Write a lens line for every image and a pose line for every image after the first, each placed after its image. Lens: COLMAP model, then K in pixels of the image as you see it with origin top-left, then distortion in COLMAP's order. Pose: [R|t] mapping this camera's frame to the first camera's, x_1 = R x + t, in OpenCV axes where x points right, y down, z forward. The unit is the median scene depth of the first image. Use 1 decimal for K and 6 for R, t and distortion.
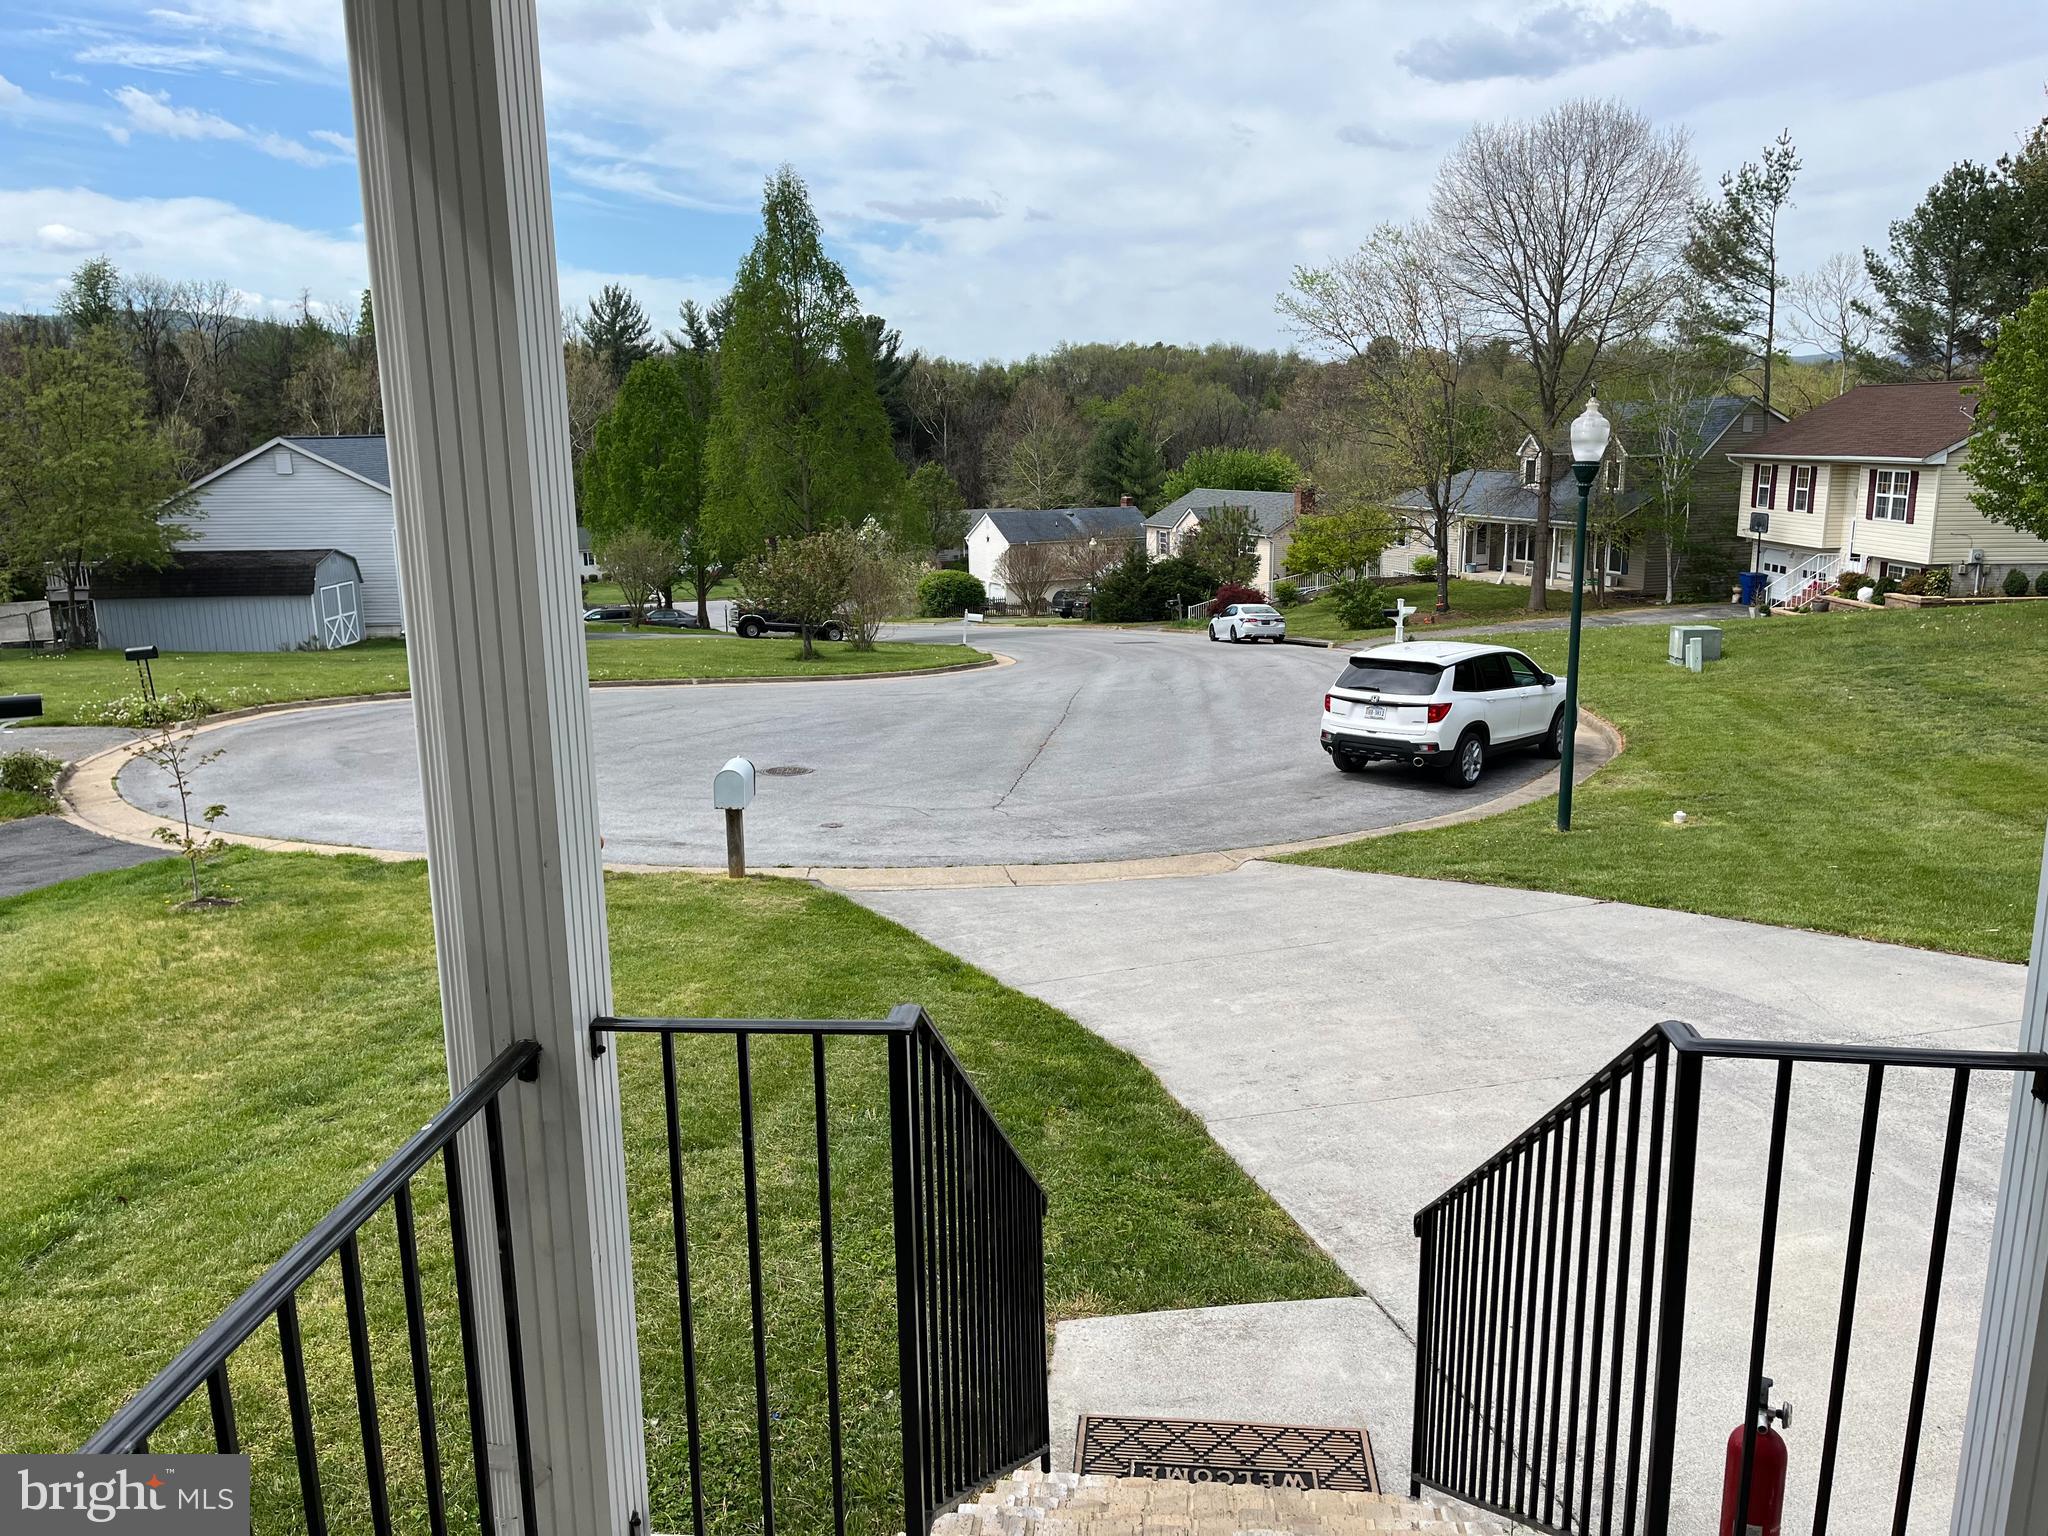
lens RADIAL K [[1562.2, 0, 1012.6], [0, 1562.2, 769.8], [0, 0, 1]] dist [0.087668, -0.133542]
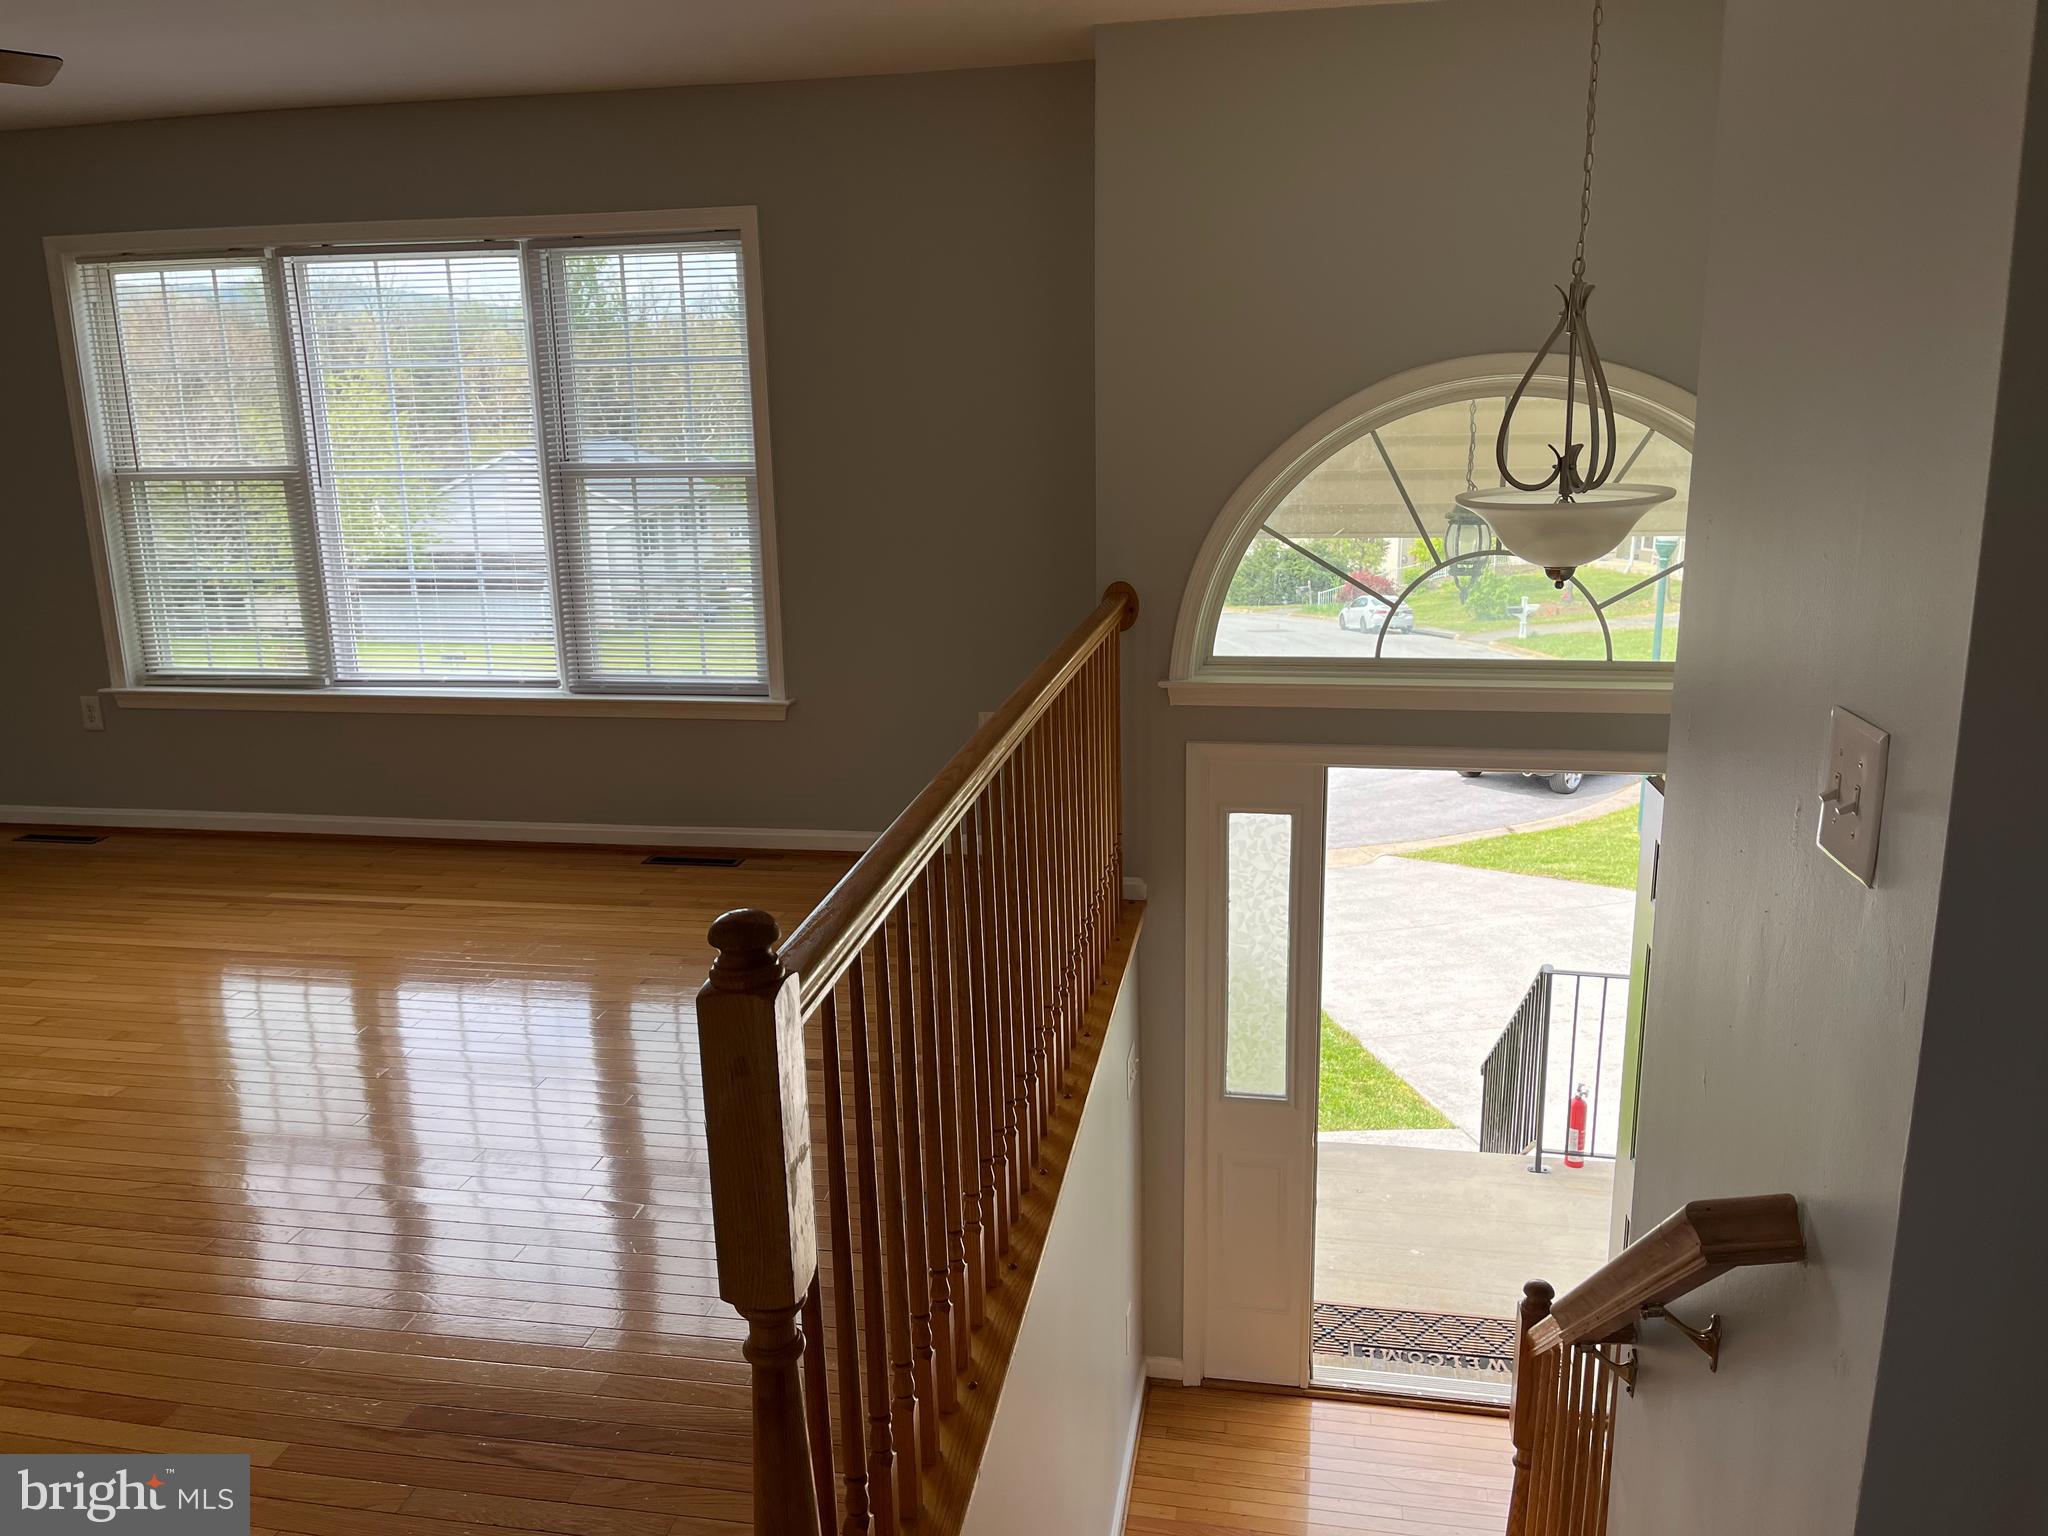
lens RADIAL K [[1562.2, 0, 1012.6], [0, 1562.2, 769.8], [0, 0, 1]] dist [0.087668, -0.133542]
pose [[0.997093, 0.016093, -0.074473, -0.063634], [-0.014395, 0.999625, 0.023275, -0.043329], [0.074819, -0.022135, 0.996951, -0.334427]]
